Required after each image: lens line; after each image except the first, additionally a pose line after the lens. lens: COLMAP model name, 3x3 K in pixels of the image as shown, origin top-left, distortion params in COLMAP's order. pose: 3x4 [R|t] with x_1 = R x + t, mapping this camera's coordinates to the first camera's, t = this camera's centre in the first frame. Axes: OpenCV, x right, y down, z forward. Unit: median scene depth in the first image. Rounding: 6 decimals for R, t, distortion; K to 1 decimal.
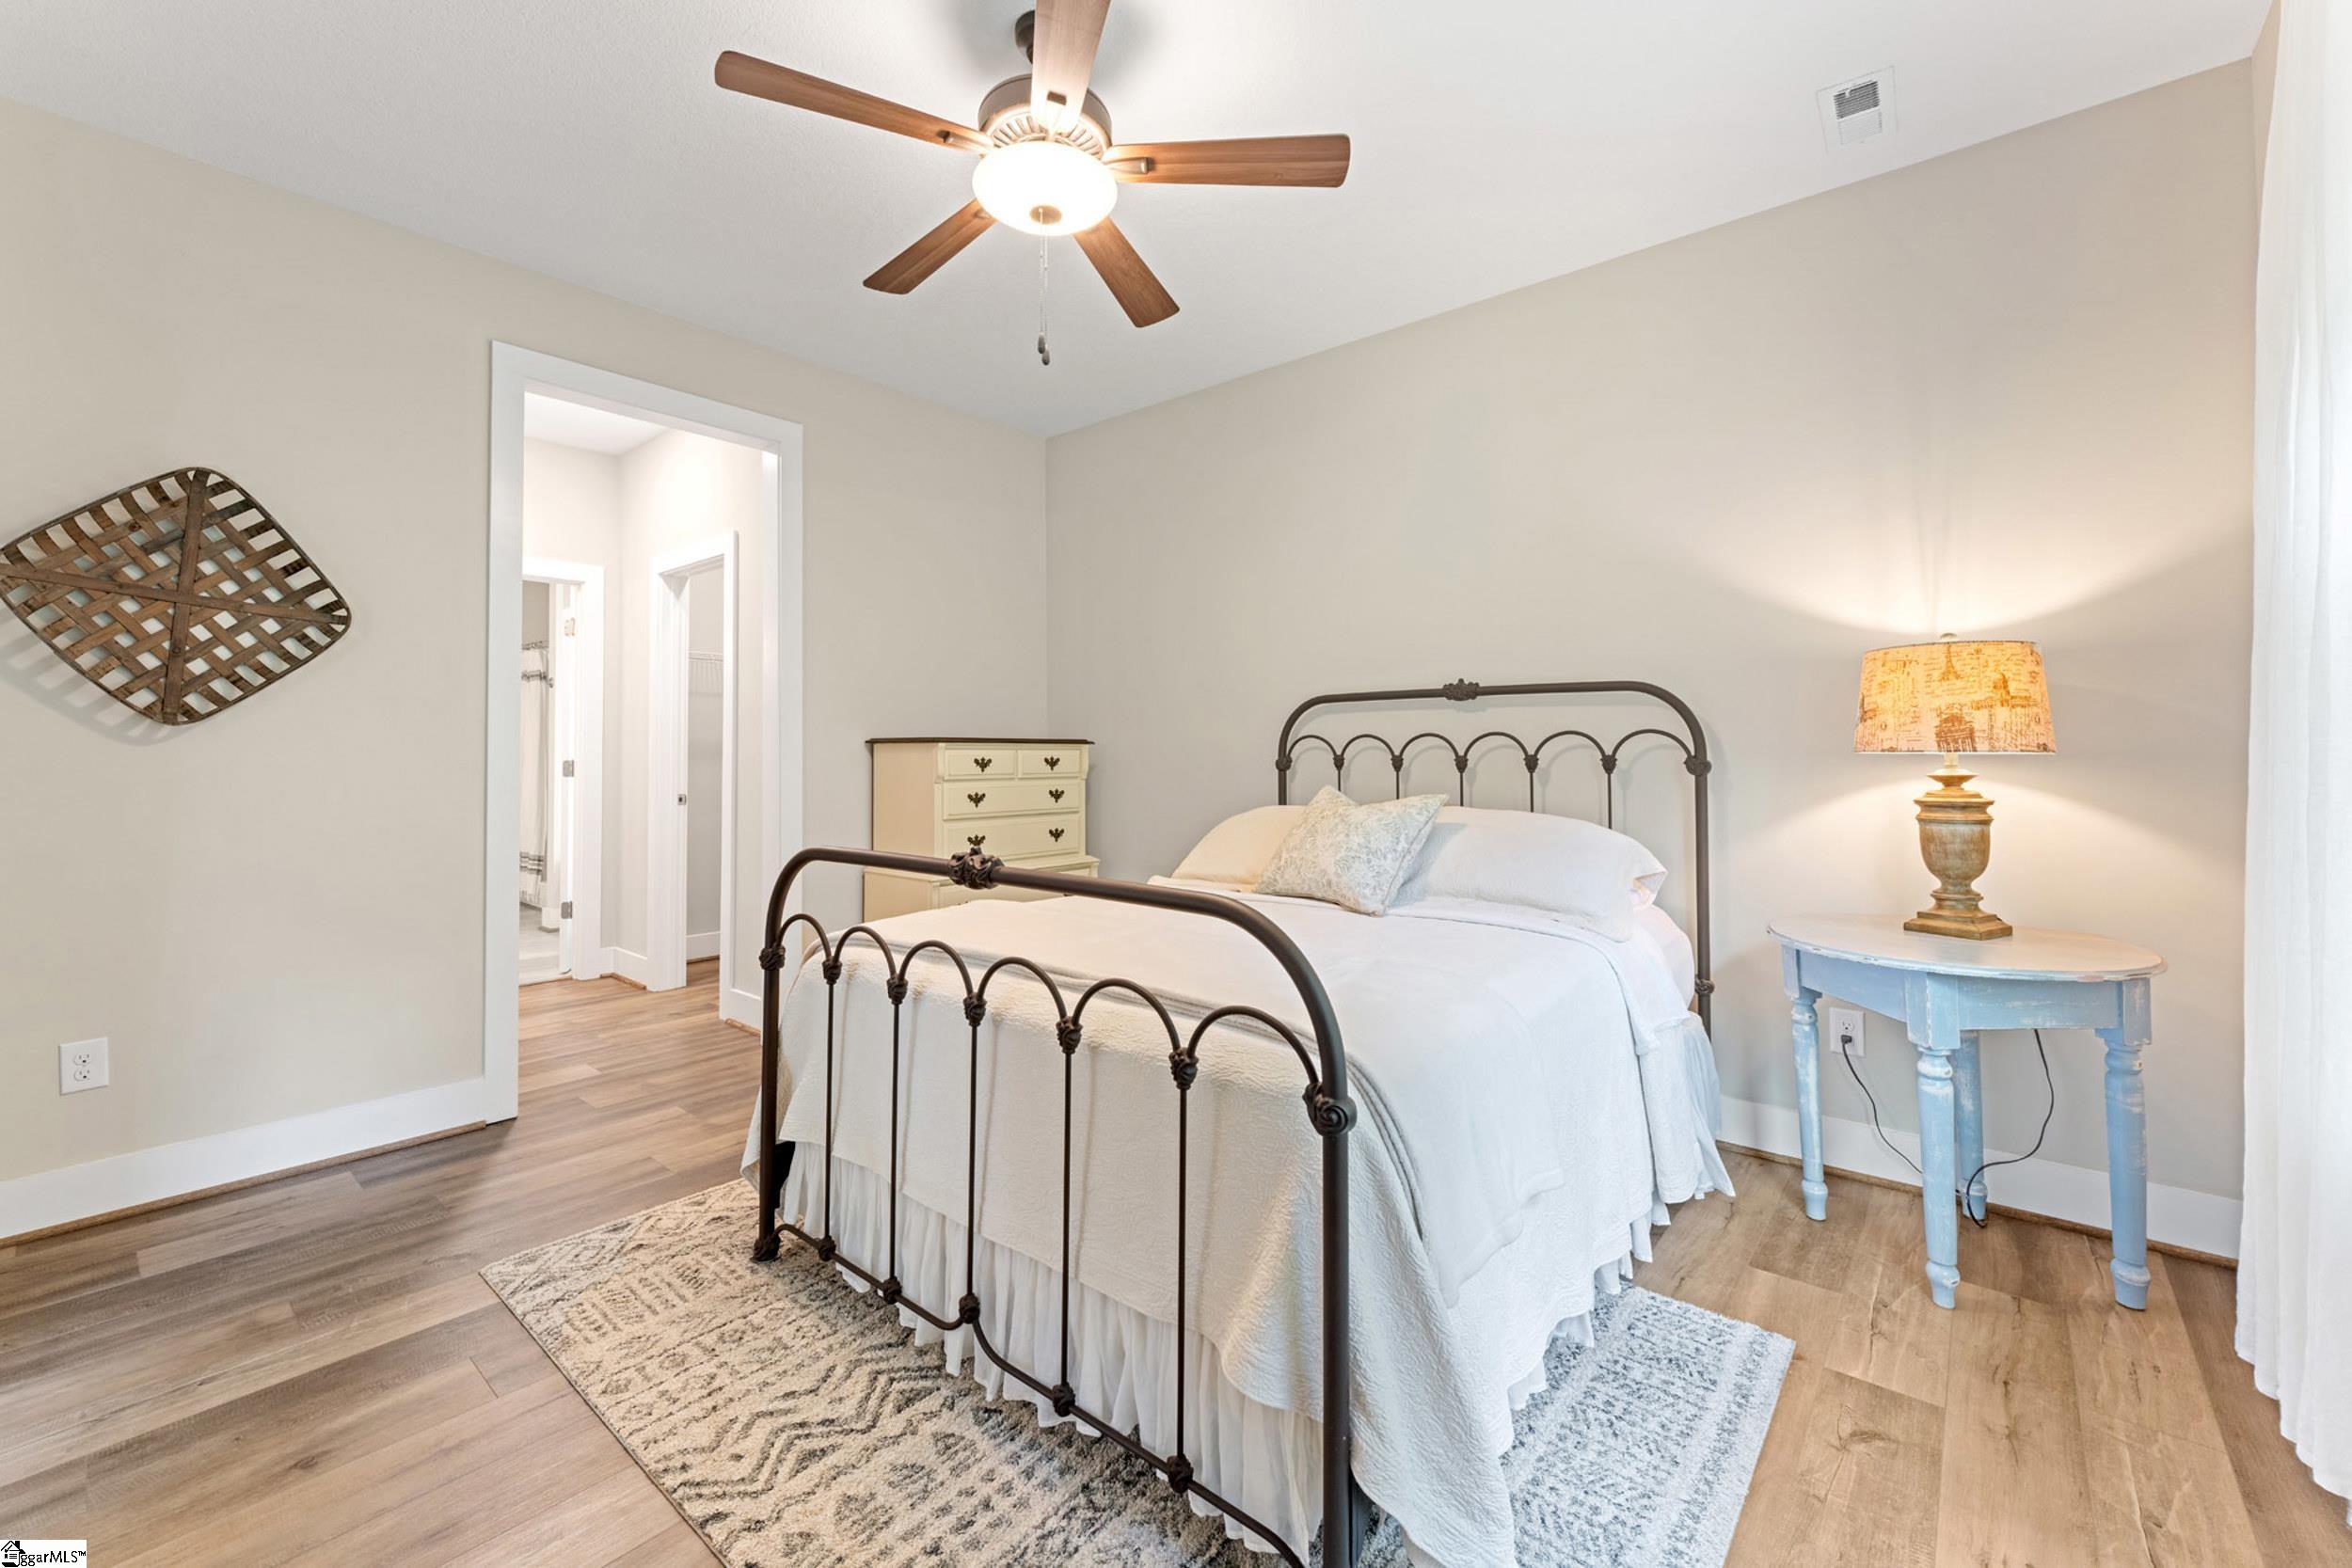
lens RADIAL K [[951.8, 0, 1177.3], [0, 951.8, 765.7], [0, 0, 1]] dist [0.001269, -0.000648]
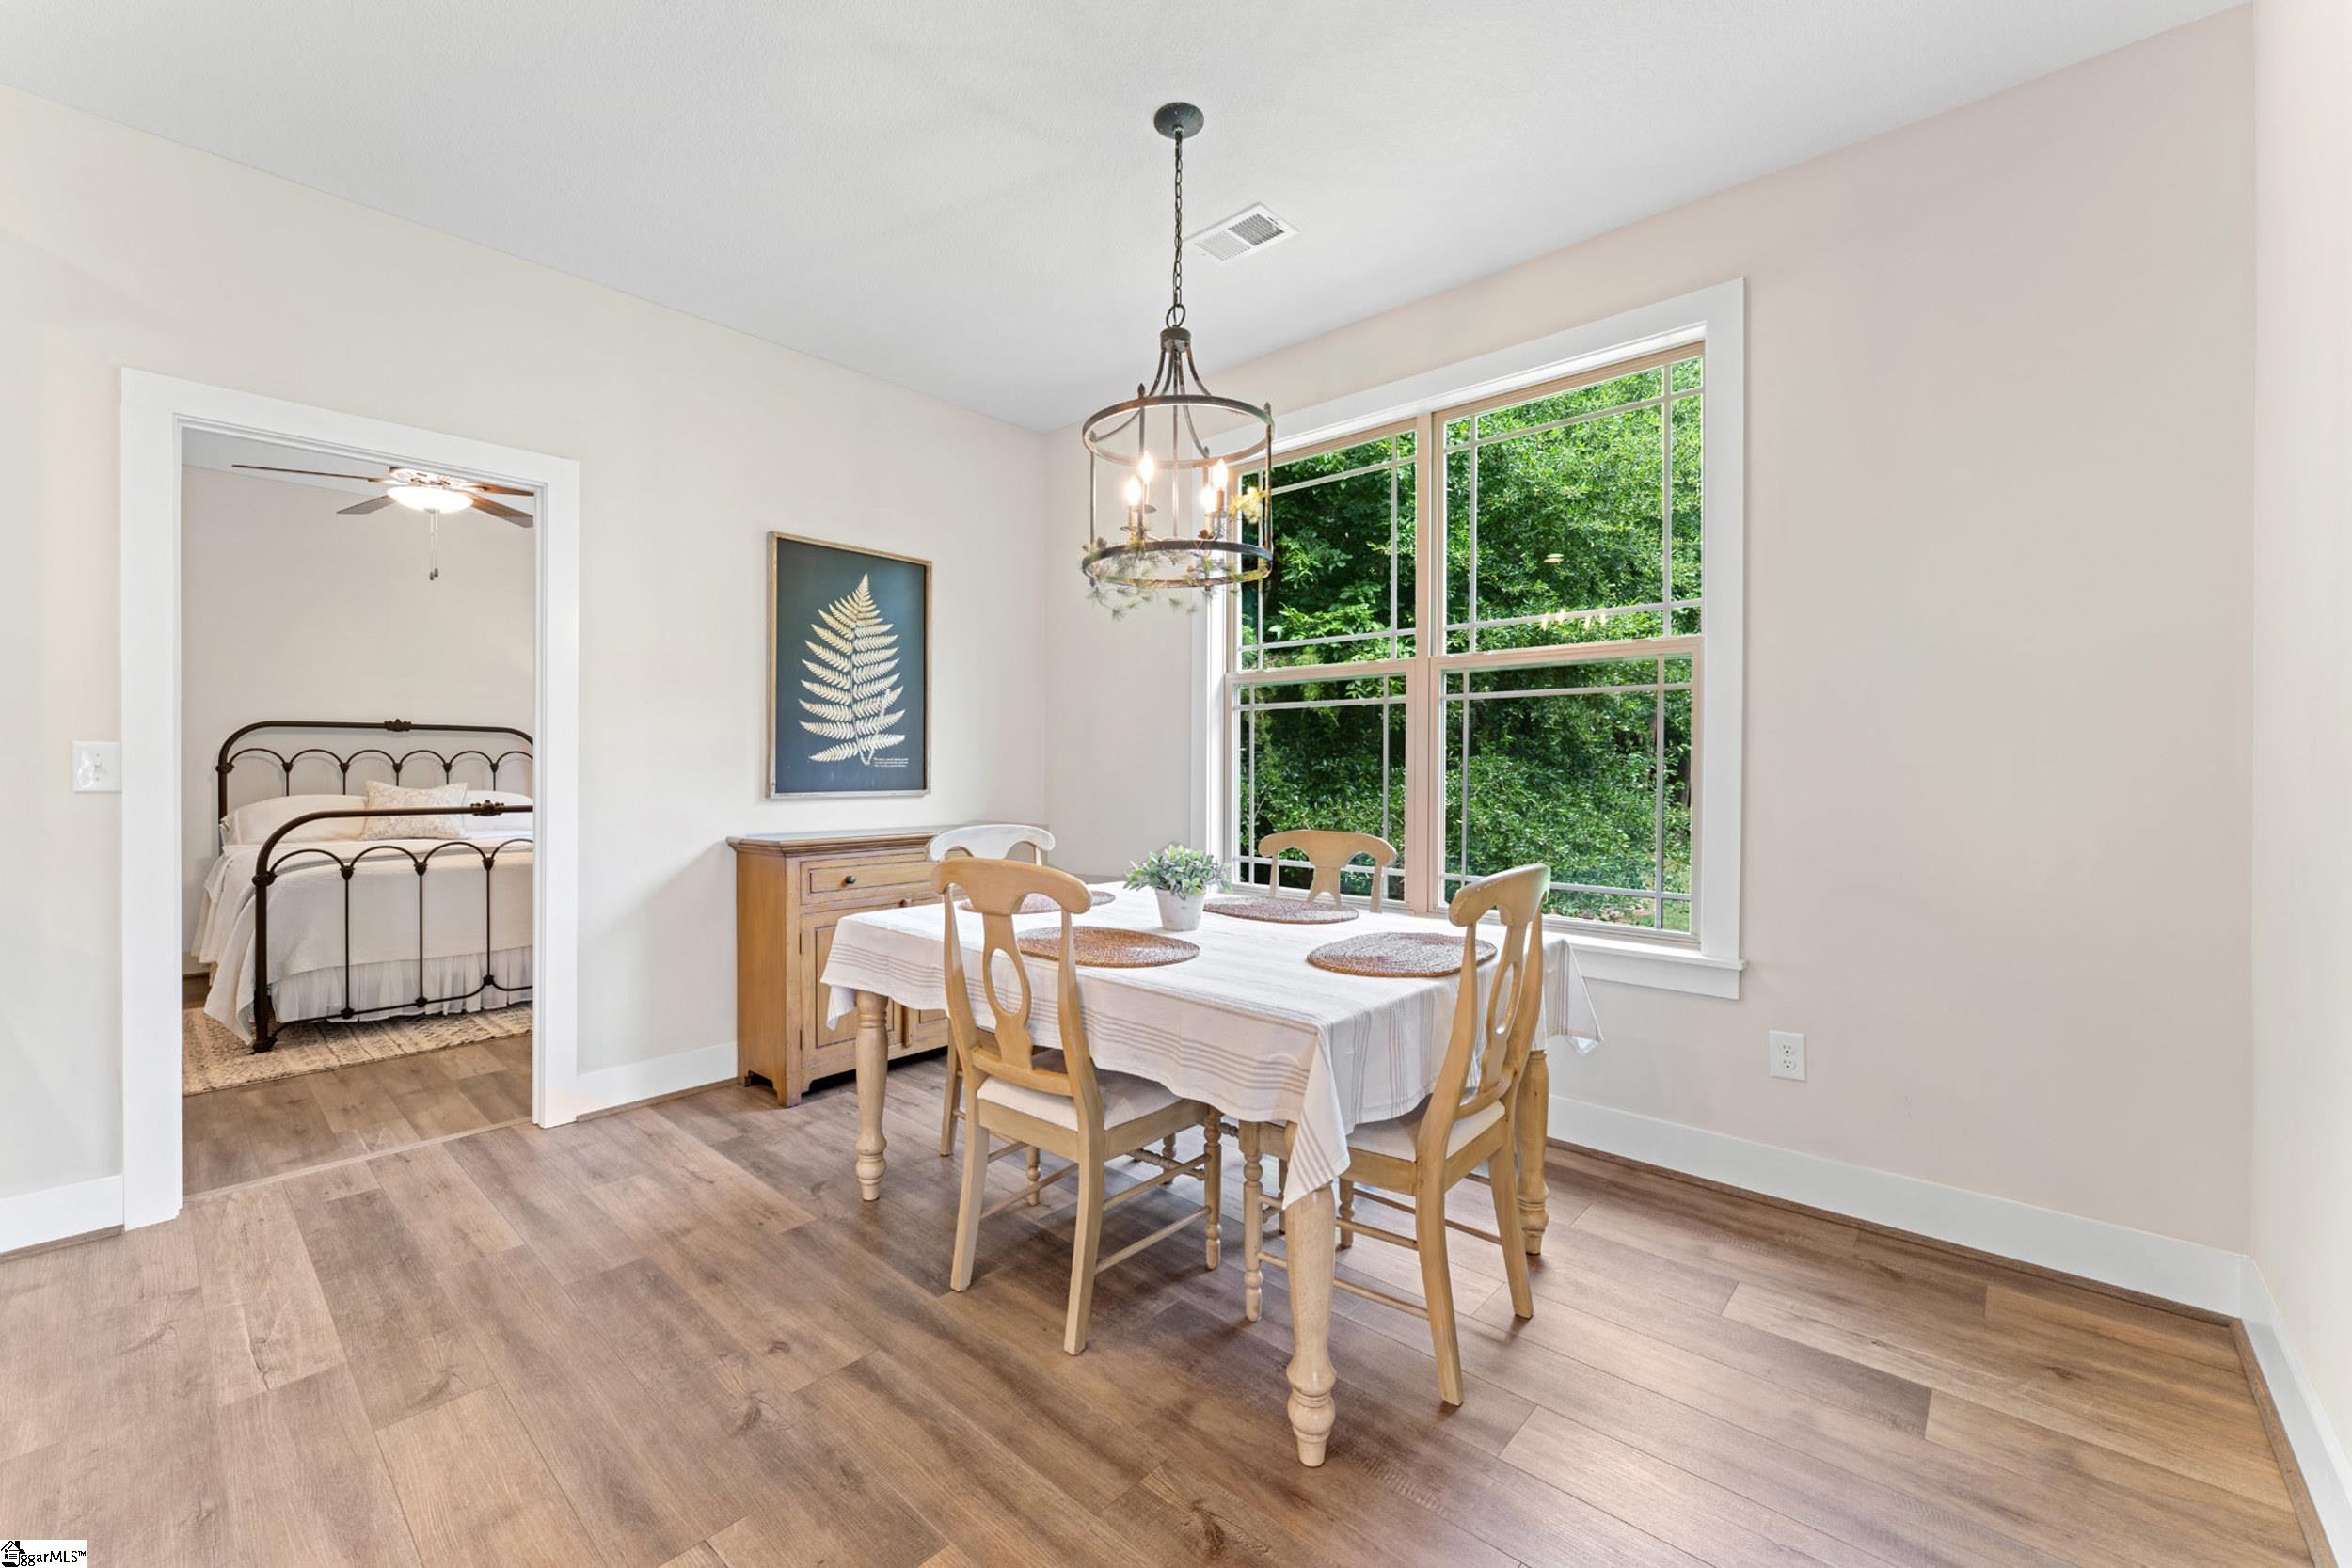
lens RADIAL K [[951.8, 0, 1166.7], [0, 951.8, 765.0], [0, 0, 1]] dist [0.001269, -0.000648]
pose [[0.036100, 0.000016, 0.999348, -1.956744], [0.007074, 0.999975, -0.000272, 0.003997], [-0.999323, 0.007079, 0.036099, -0.665422]]
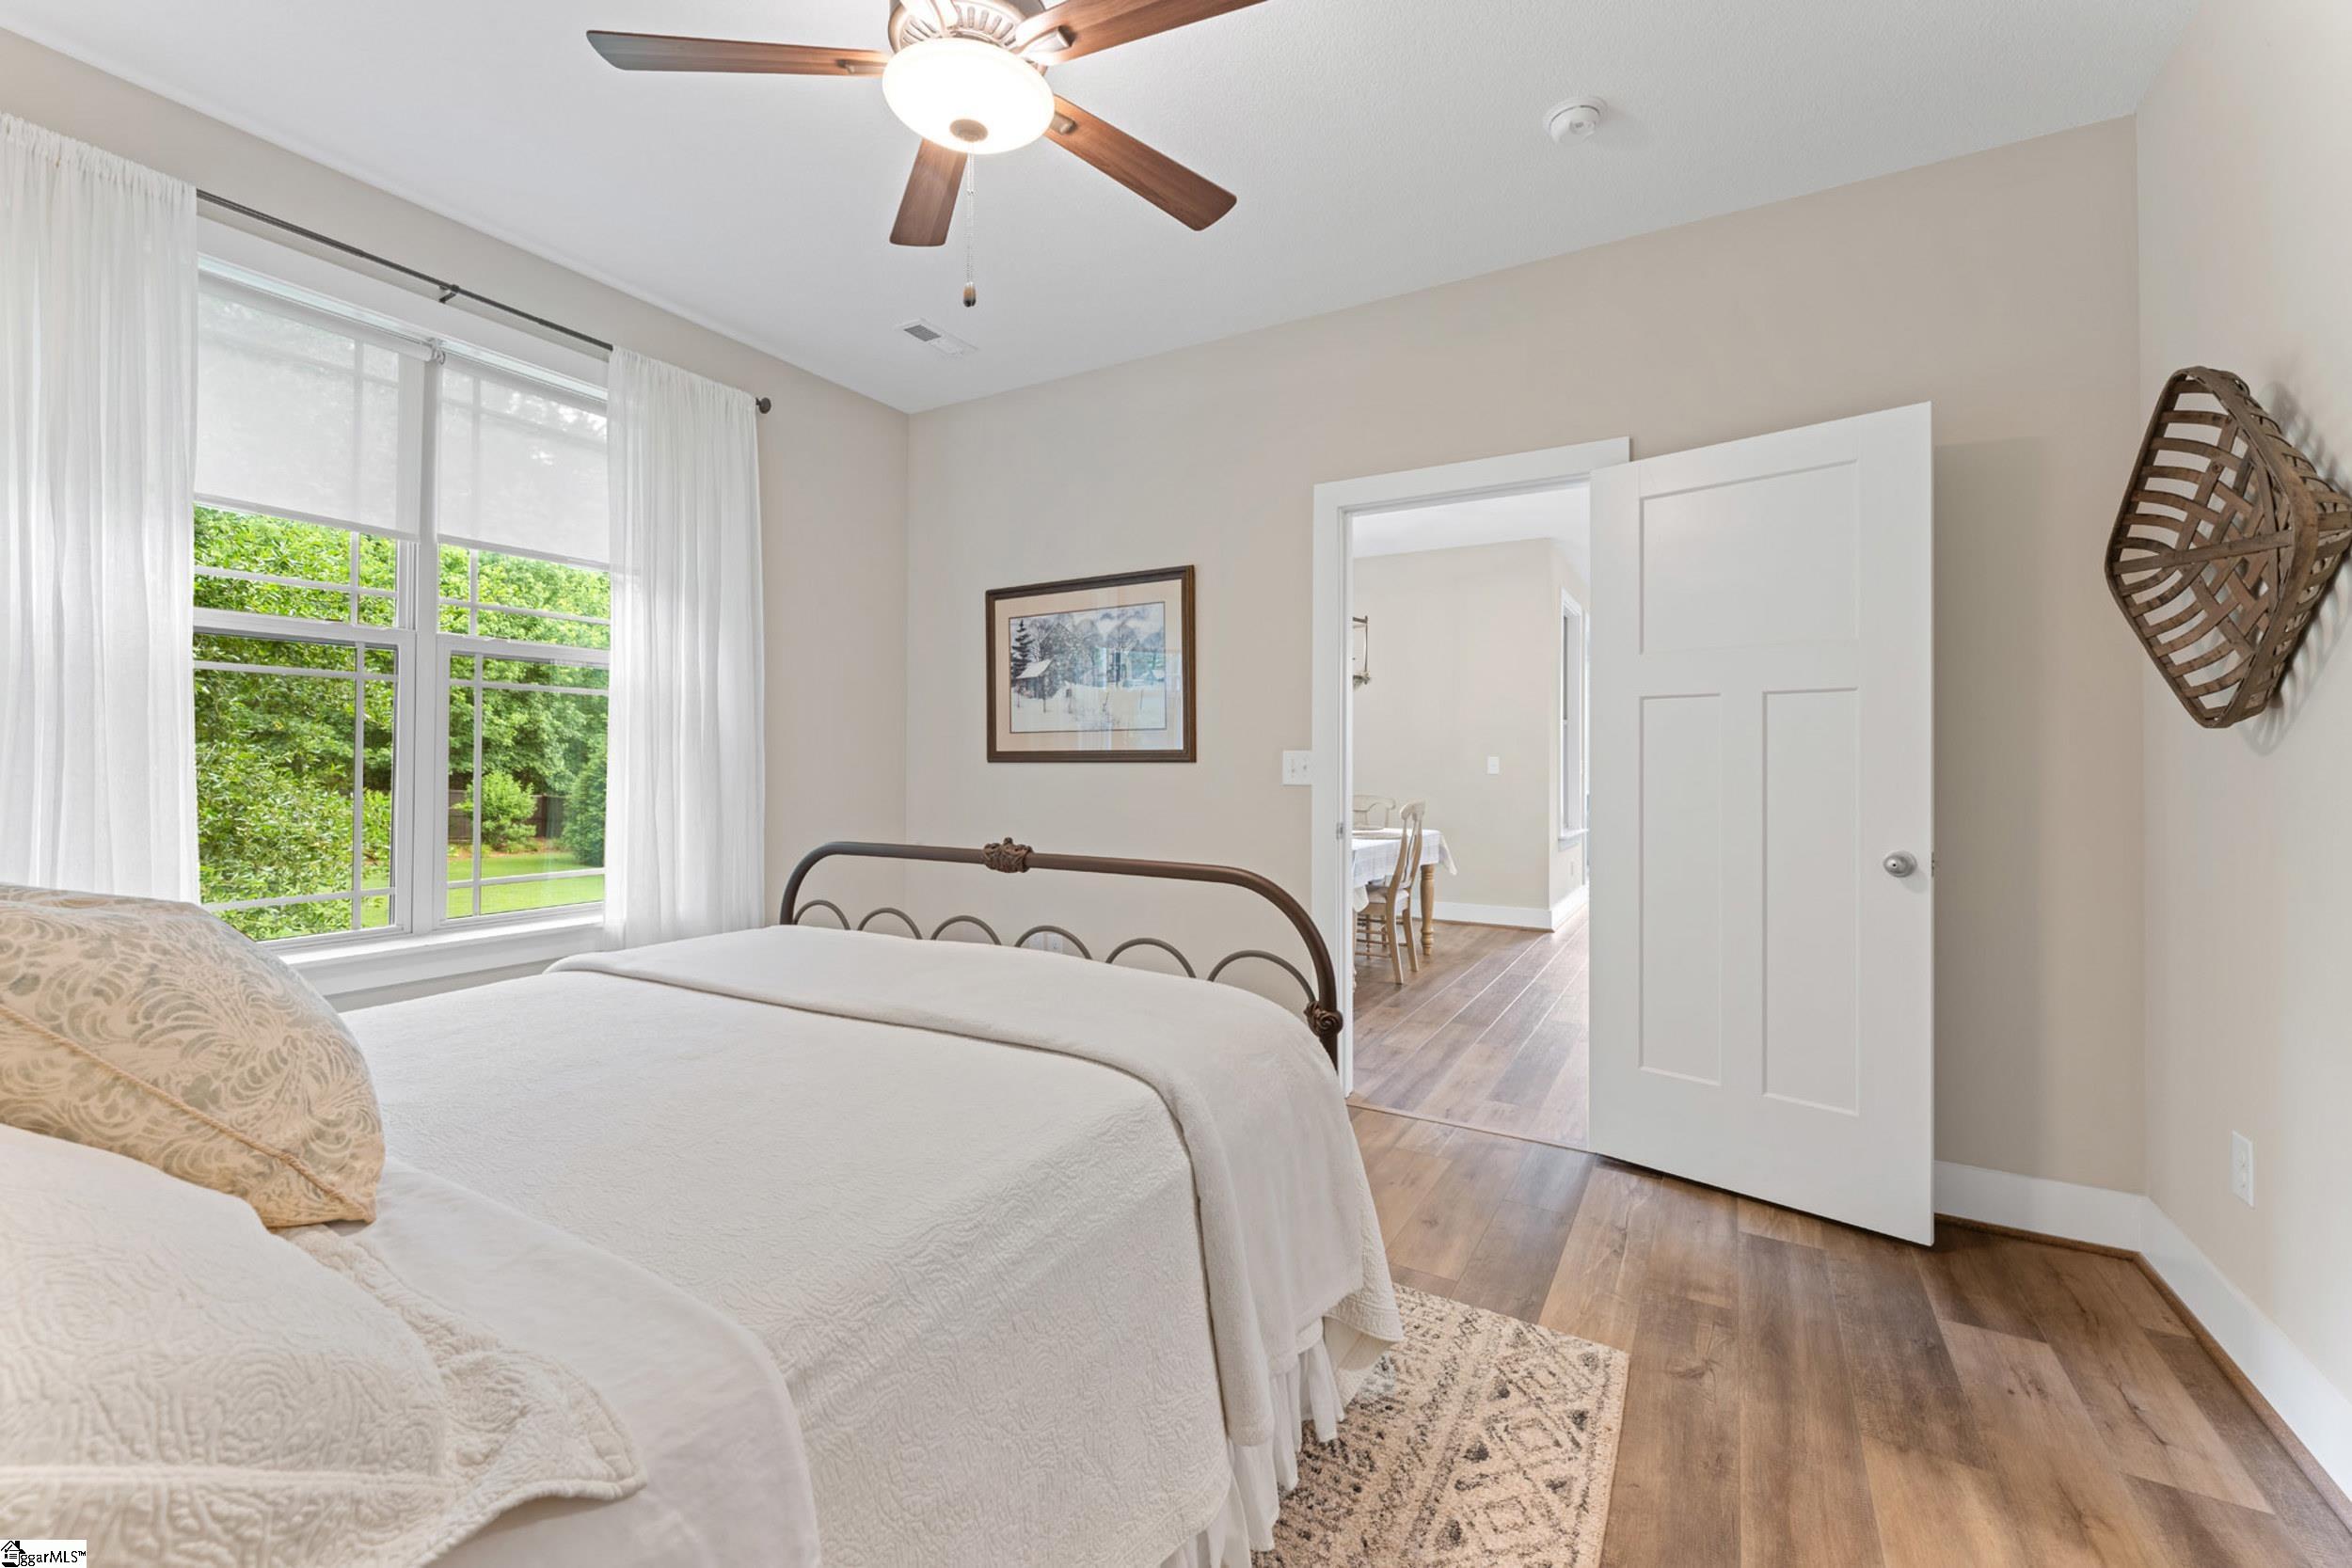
lens RADIAL K [[951.8, 0, 1164.1], [0, 951.8, 781.0], [0, 0, 1]] dist [0.001269, -0.000648]
pose [[-0.986094, -0.003053, -0.166162, -0.150253], [-0.007731, 0.999591, 0.027515, -0.016486], [0.166010, 0.028417, -0.985715, 1.622045]]
